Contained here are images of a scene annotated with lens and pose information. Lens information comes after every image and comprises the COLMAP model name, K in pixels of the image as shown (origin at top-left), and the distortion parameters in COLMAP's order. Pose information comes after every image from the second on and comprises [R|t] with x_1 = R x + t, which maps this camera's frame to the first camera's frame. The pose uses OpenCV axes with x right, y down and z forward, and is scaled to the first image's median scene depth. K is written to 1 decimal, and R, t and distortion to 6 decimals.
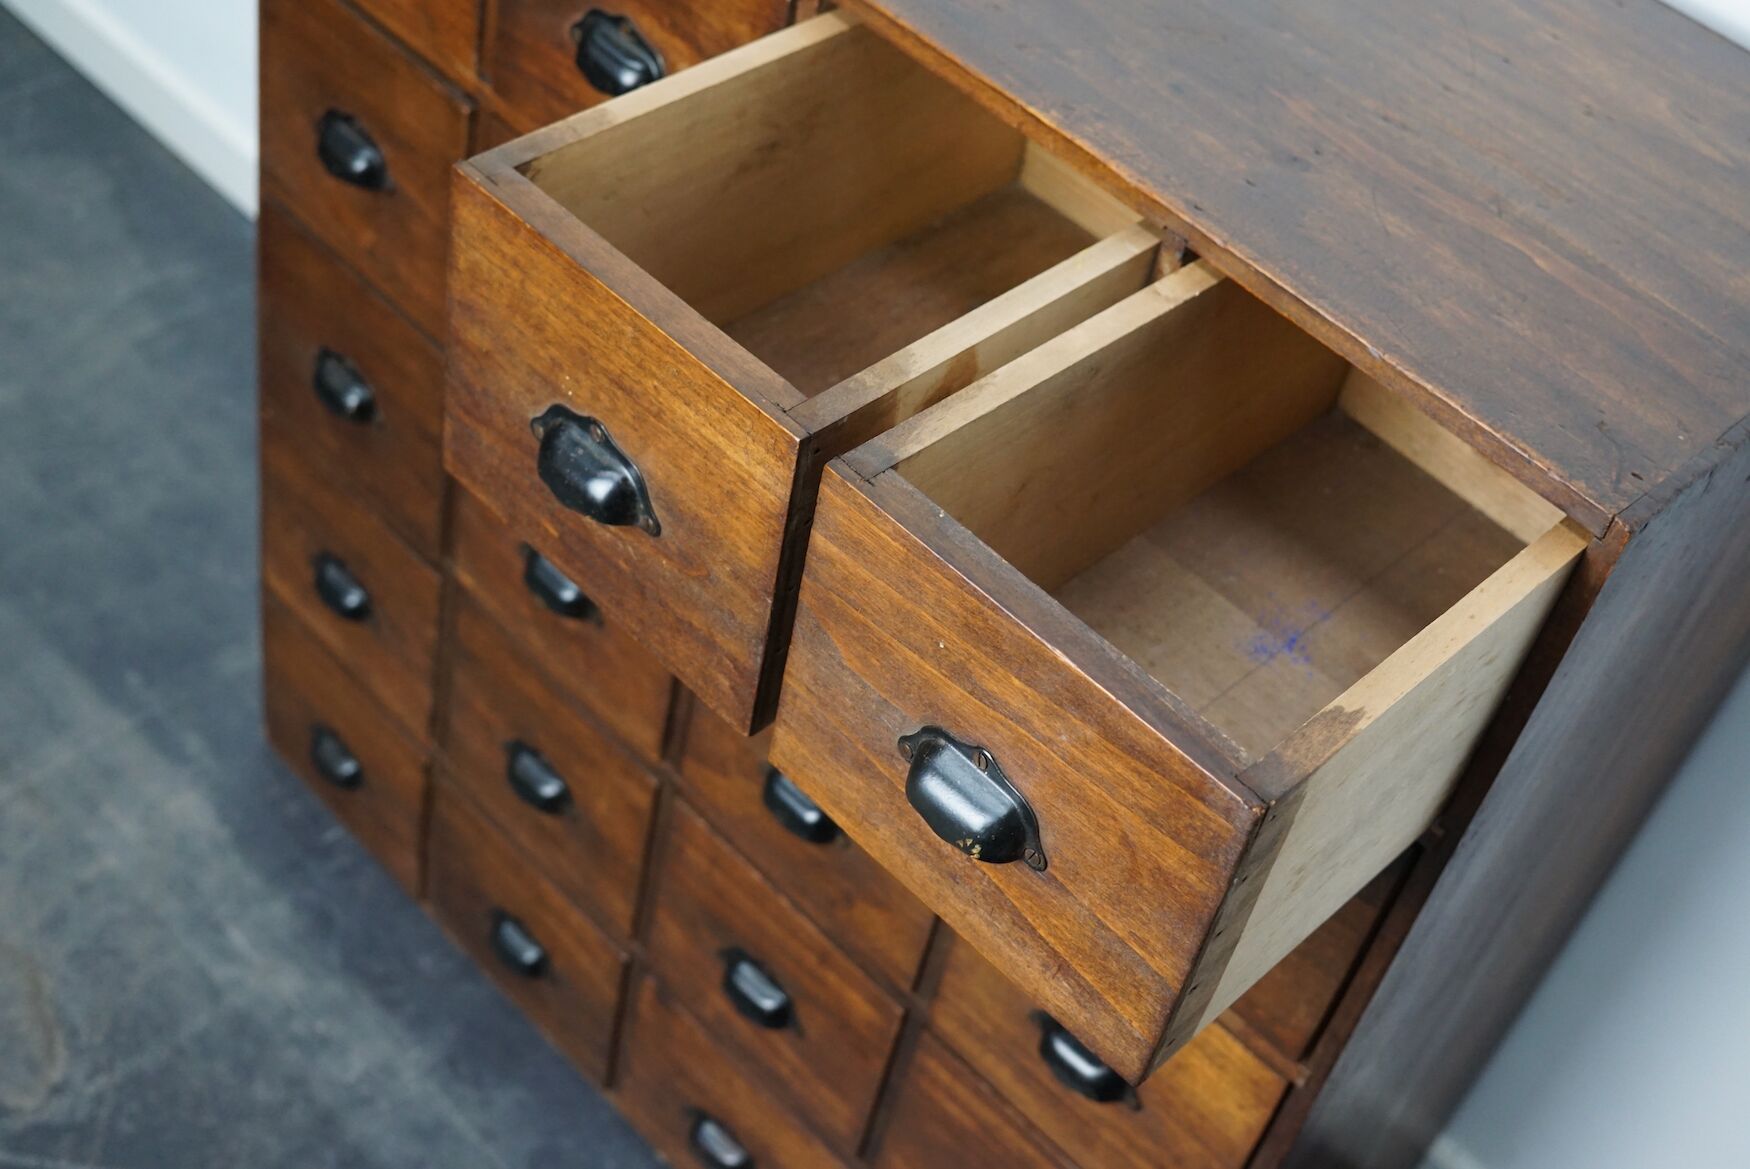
lens RADIAL K [[2263.4, 0, 878.9], [0, 2263.4, 602.4], [0, 0, 1]] dist [-0.158636, 0.338707]
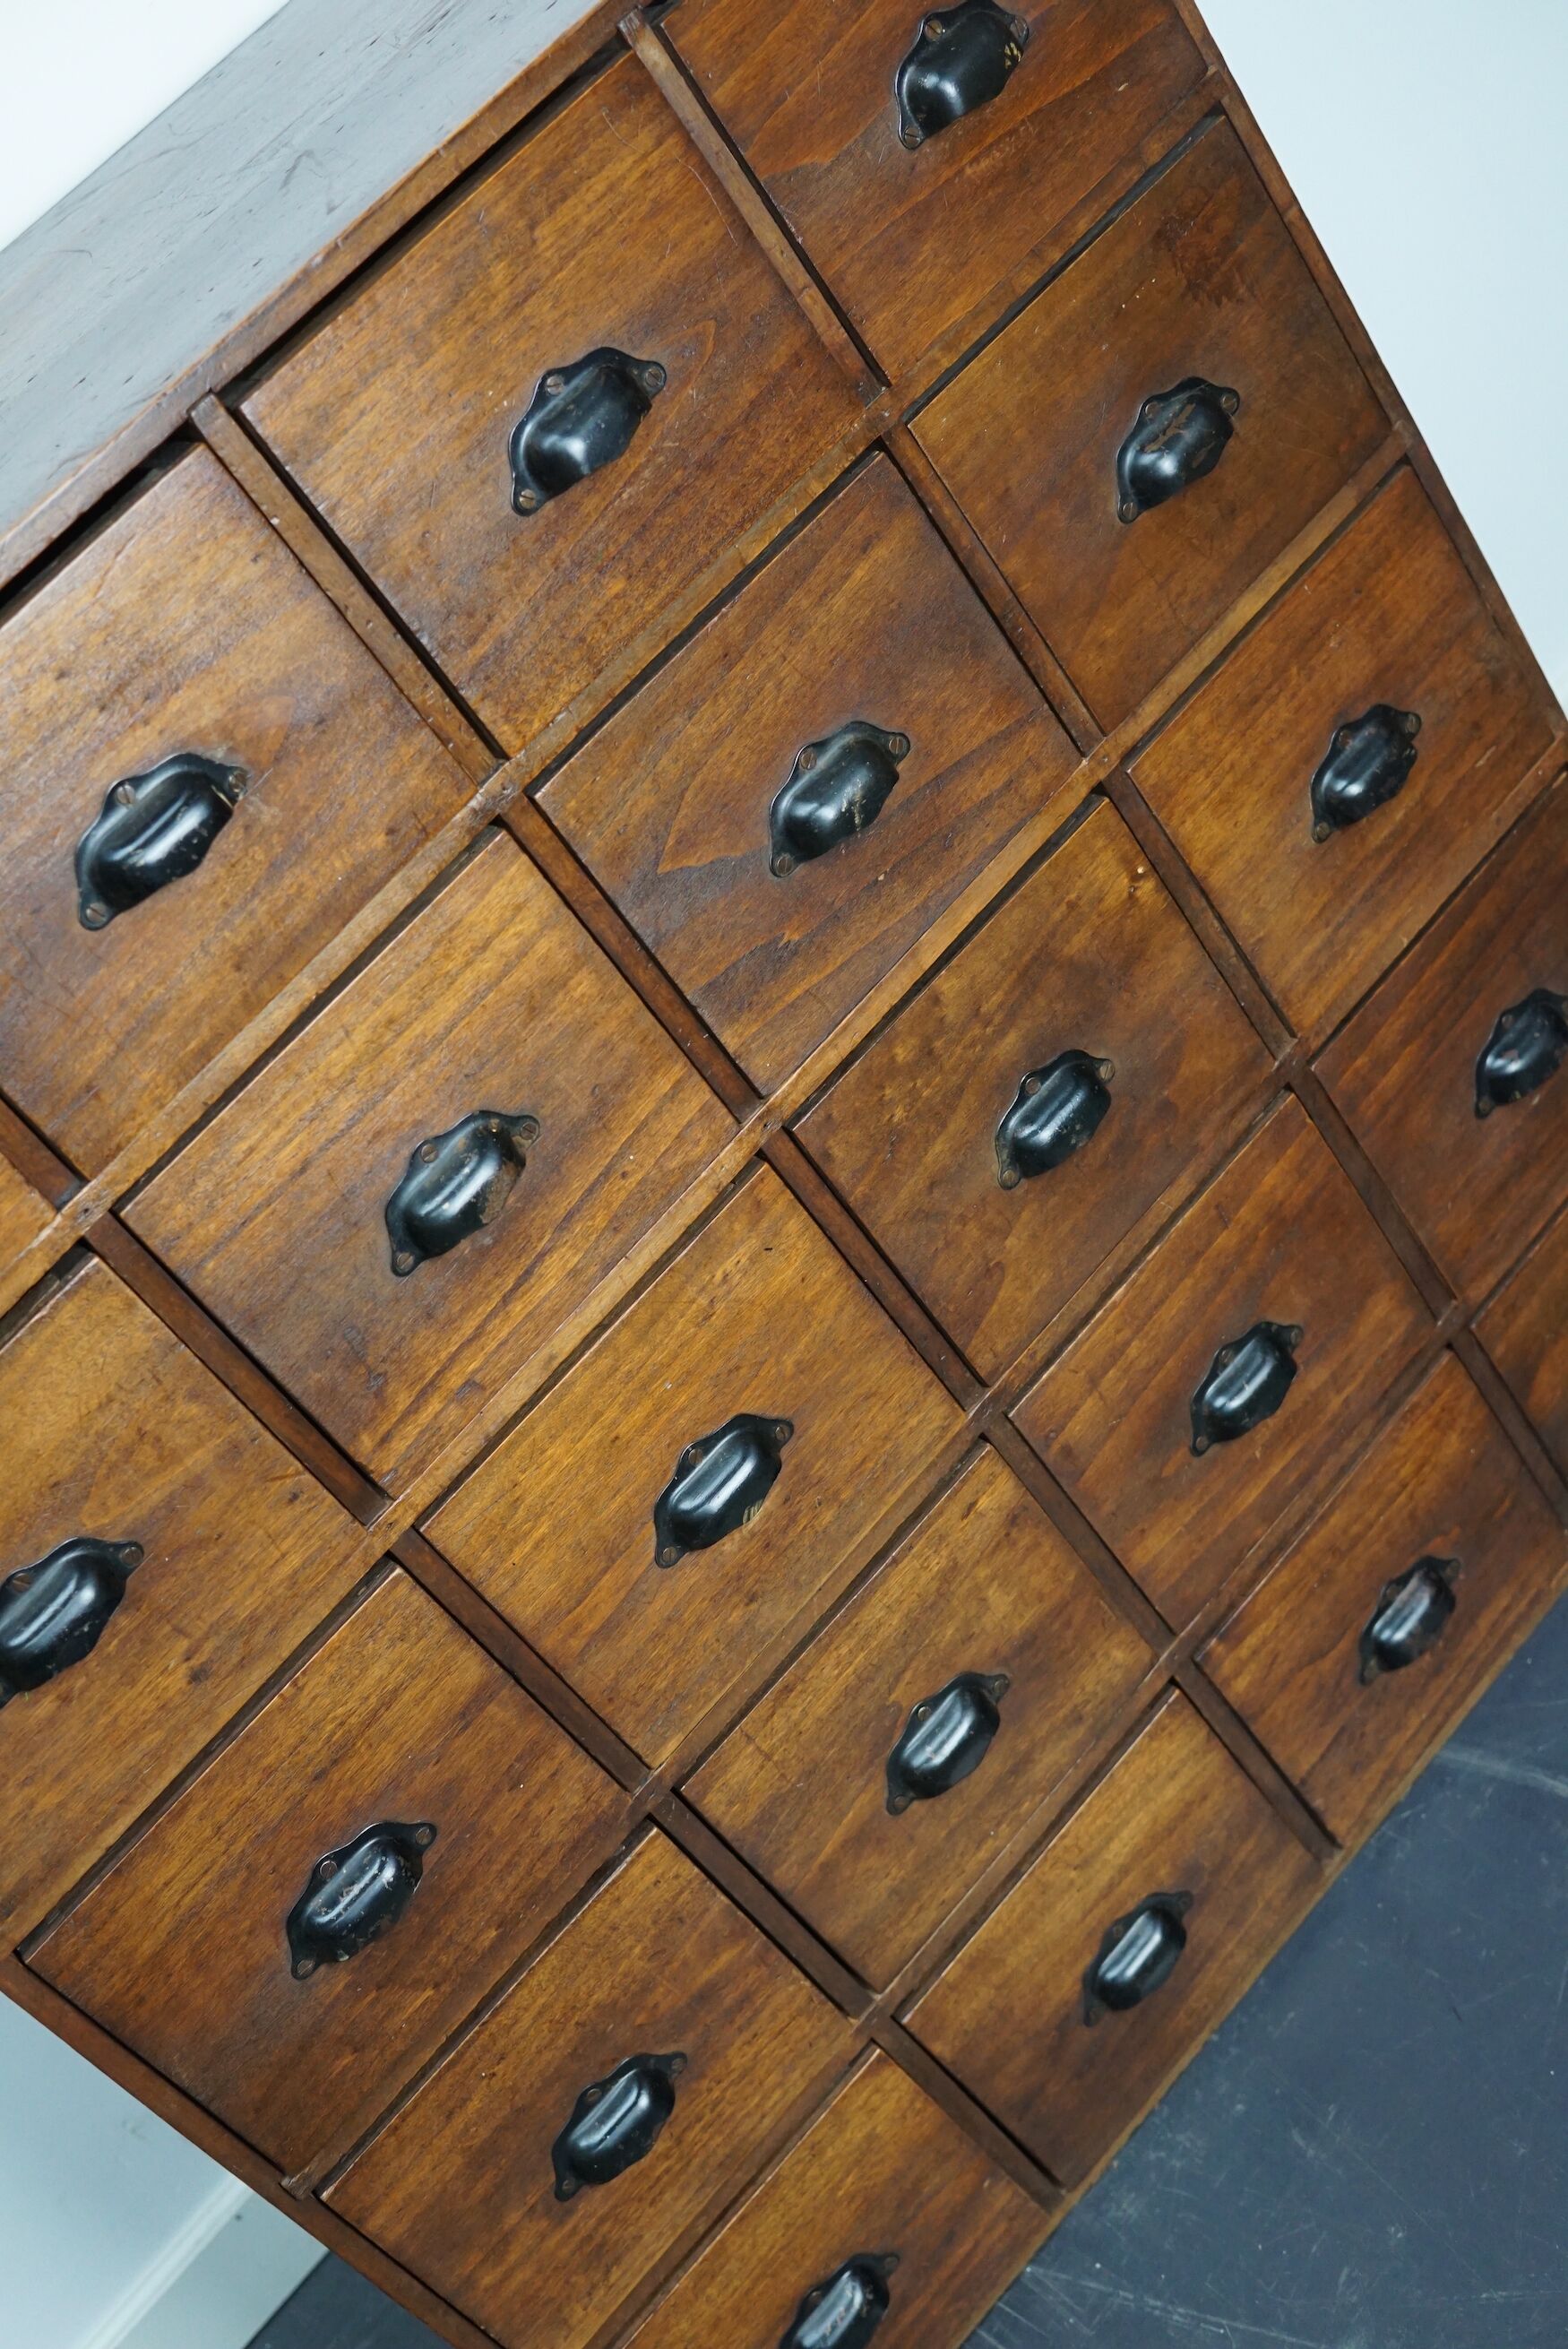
lens RADIAL K [[3029.6, 0, 789.0], [0, 3029.6, 1186.6], [0, 0, 1]] dist [-0.154444, 0.332856]
pose [[-0.012720, -0.770543, 0.637262, -0.703127], [0.971559, 0.141184, 0.190104, -0.188555], [-0.236454, 0.621556, 0.746832, 0.290675]]
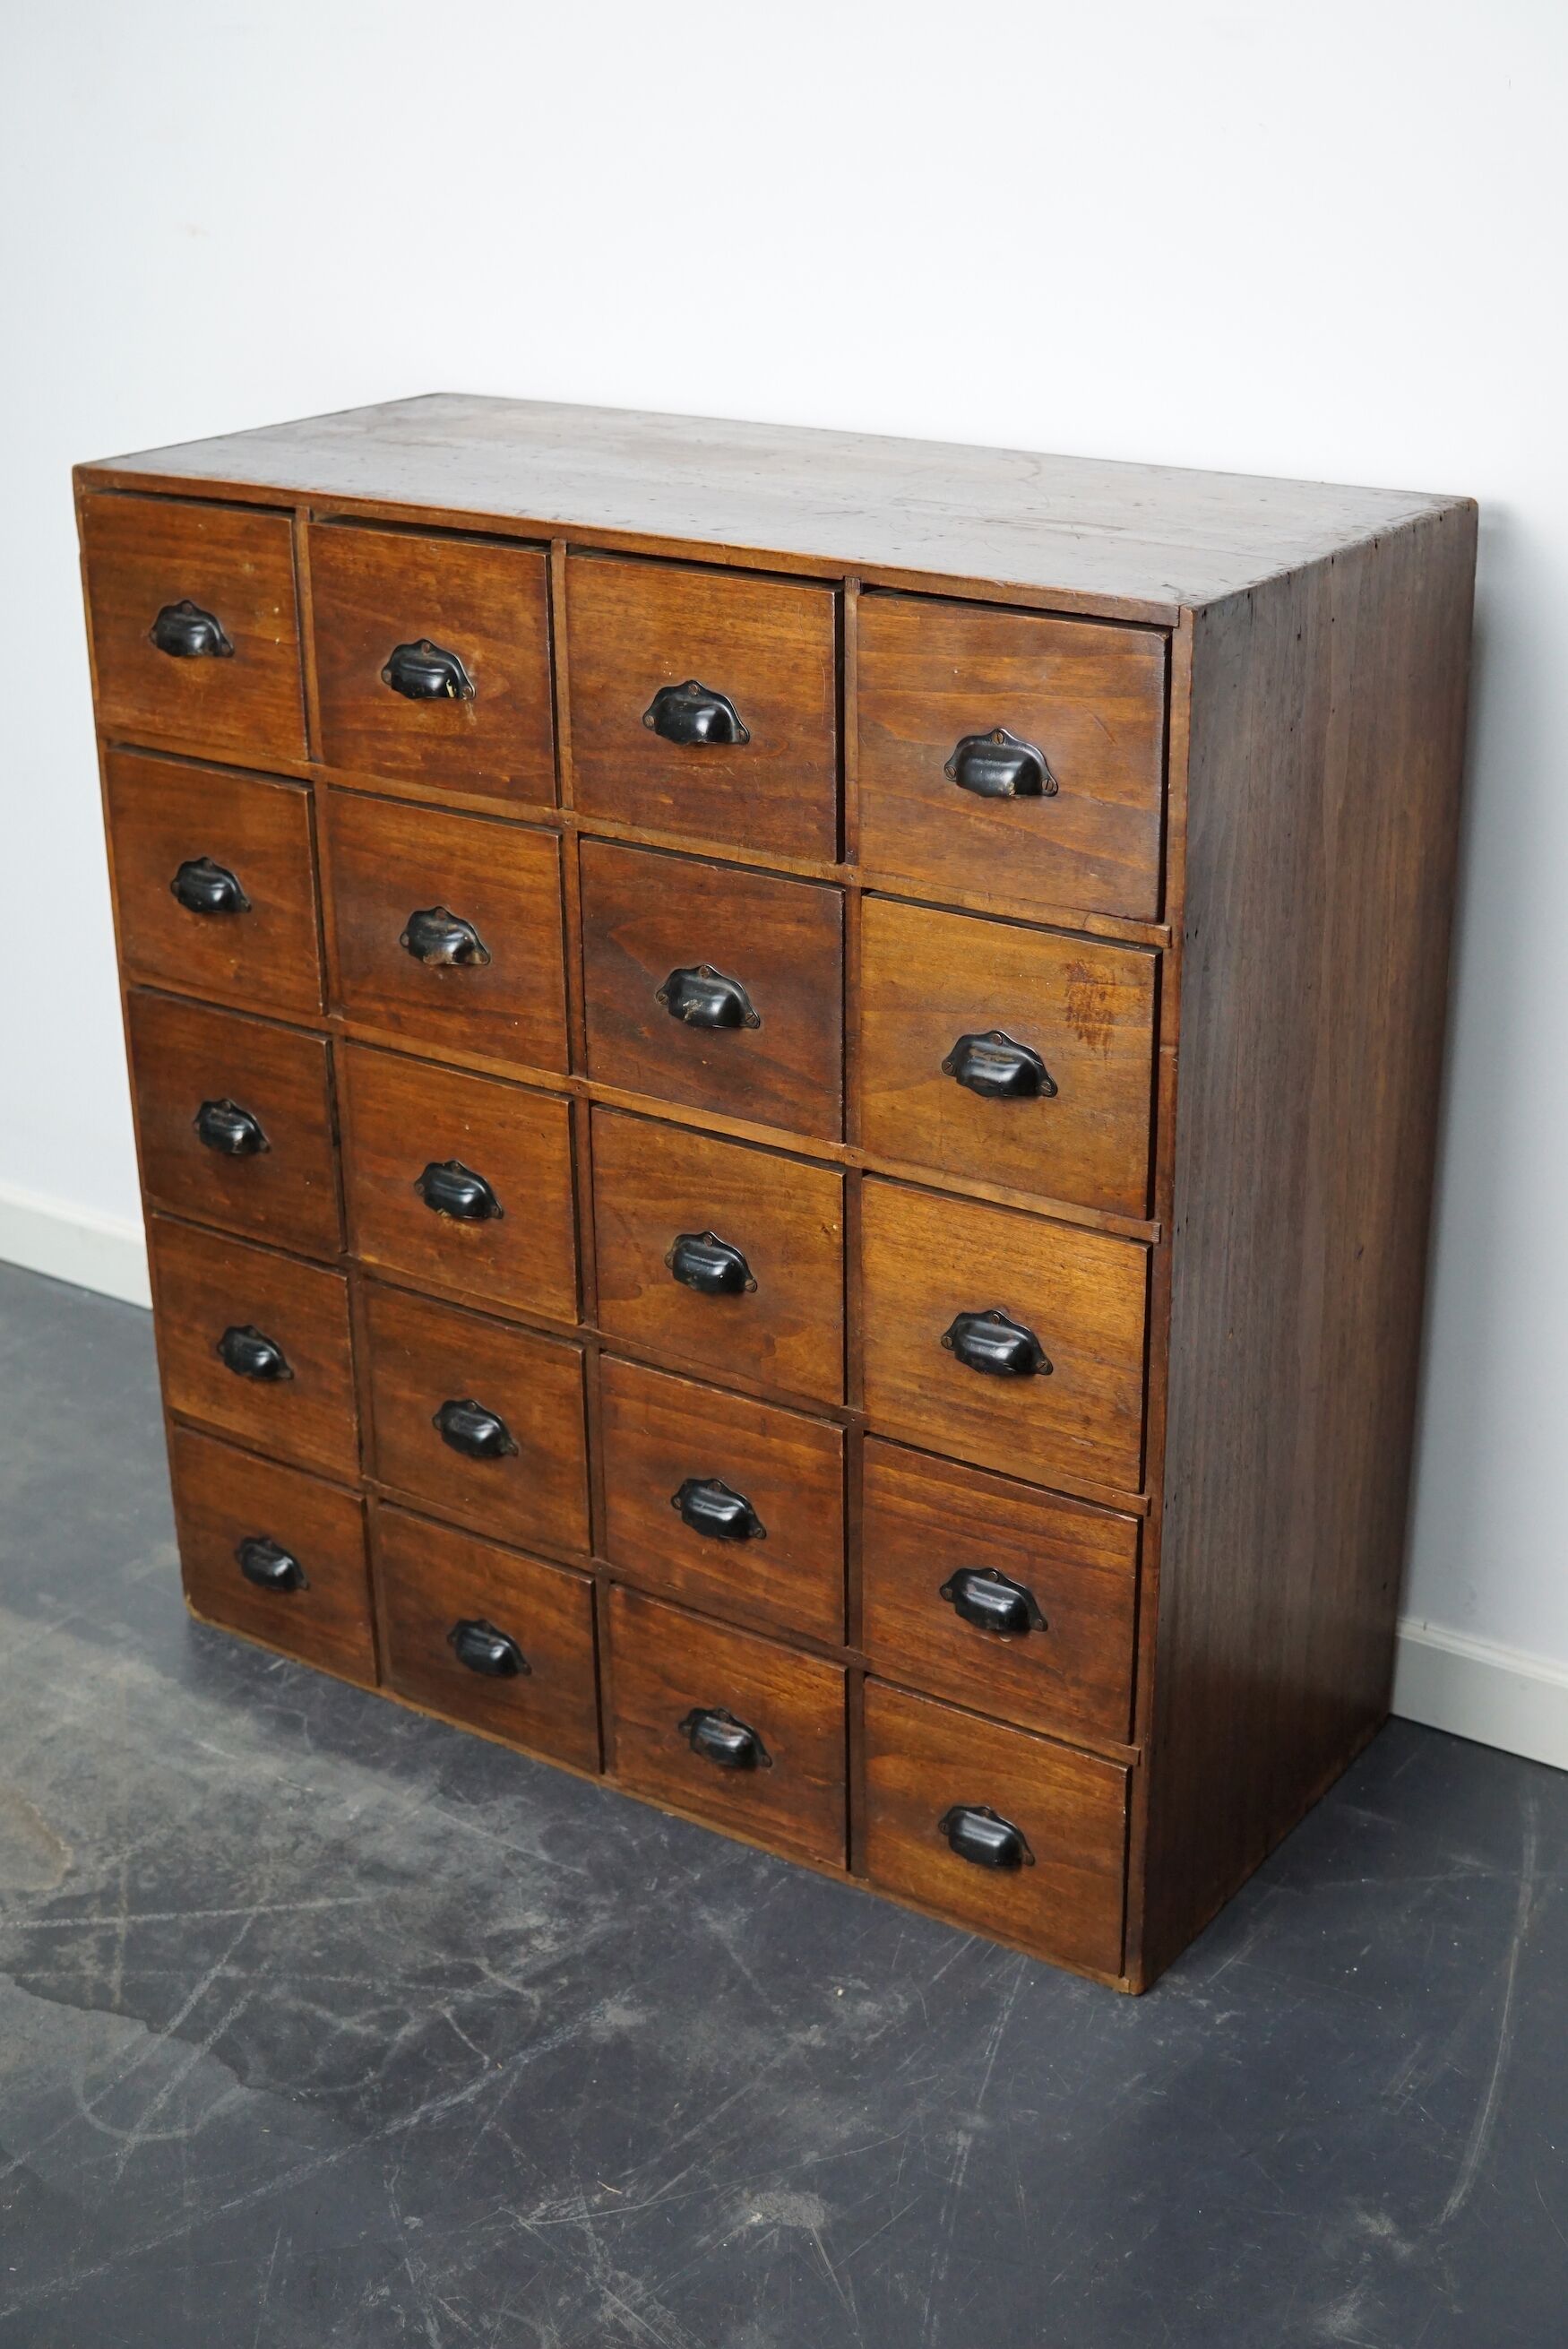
lens RADIAL K [[3005.2, 0, 810.2], [0, 3005.2, 1176.4], [0, 0, 1]] dist [-0.141212, 0.356250]
pose [[0.966030, -0.242245, 0.090021, -0.112540], [0.258430, 0.904722, -0.338662, 0.589852], [0.000595, 0.350422, 0.936592, -0.460614]]
